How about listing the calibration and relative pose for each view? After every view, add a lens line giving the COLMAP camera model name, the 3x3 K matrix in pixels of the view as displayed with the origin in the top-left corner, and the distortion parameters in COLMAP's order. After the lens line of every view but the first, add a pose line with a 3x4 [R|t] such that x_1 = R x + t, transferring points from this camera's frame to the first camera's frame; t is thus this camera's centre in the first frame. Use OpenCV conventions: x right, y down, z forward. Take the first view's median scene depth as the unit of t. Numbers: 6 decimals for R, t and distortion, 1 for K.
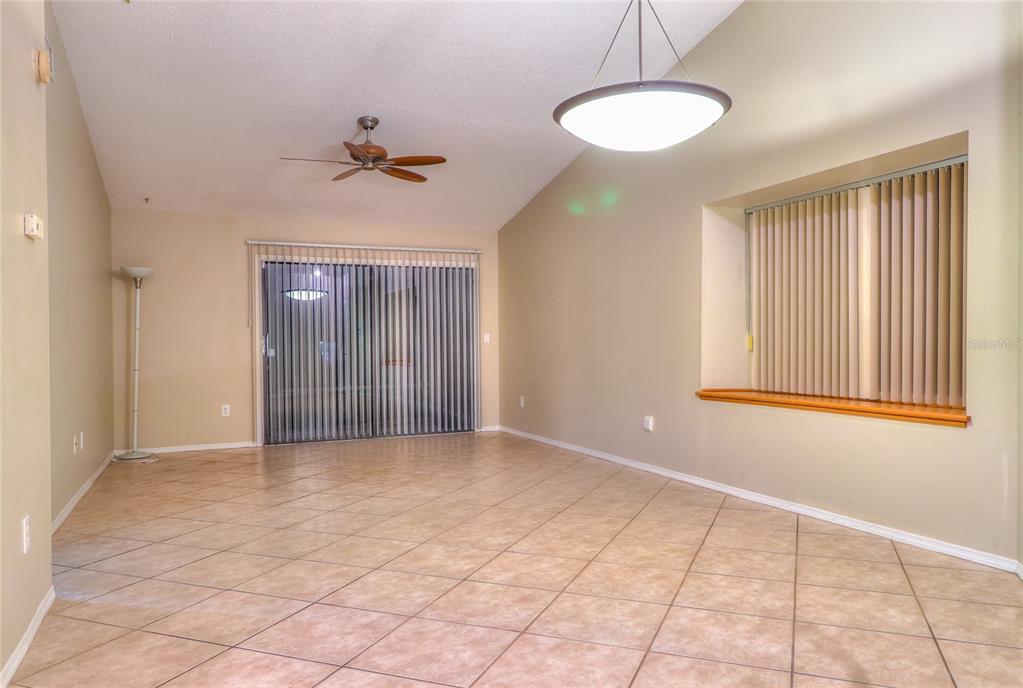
lens RADIAL K [[721.1, 0, 512.2], [0, 721.1, 359.6], [0, 0, 1]] dist [0.007806, -0.002182]
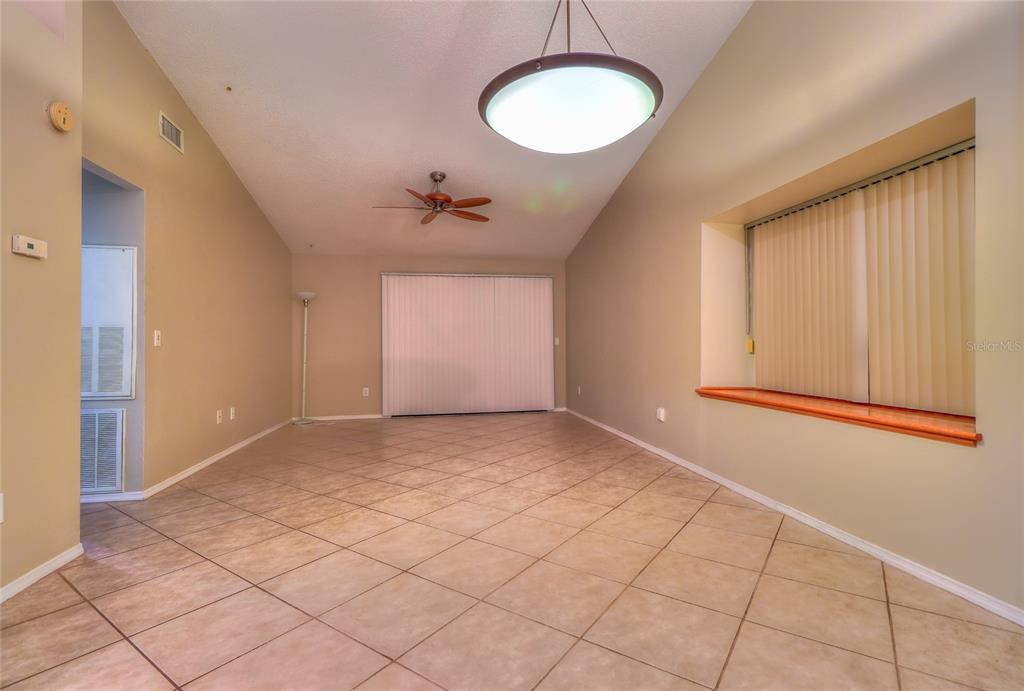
lens RADIAL K [[475.9, 0, 517.0], [0, 475.9, 346.2], [0, 0, 1]] dist [0.001327, 0.000887]
pose [[0.974287, 0.003205, -0.225286, 0.199617], [-0.007657, 0.999792, -0.018892, -0.008007], [0.225179, 0.020132, 0.974110, 0.288662]]
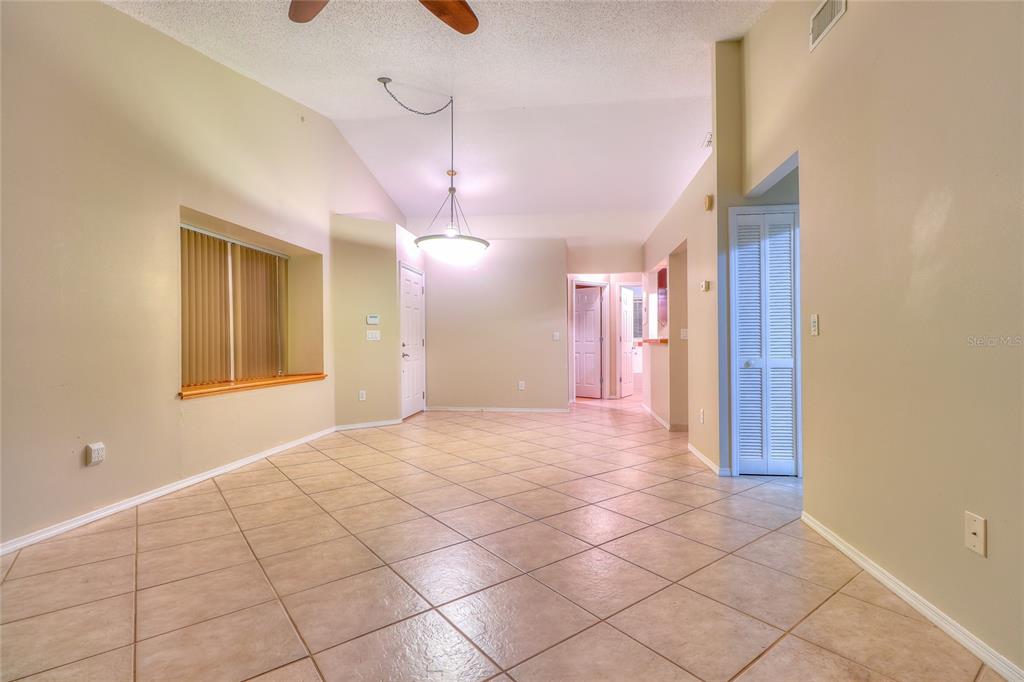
lens RADIAL K [[486.6, 0, 521.9], [0, 486.6, 341.3], [0, 0, 1]] dist [0.005352, 0.000306]
pose [[-0.868012, 0.020351, 0.496125, -0.617702], [0.030061, 0.999481, 0.011595, -0.026595], [-0.495632, 0.024978, -0.868174, 1.747271]]
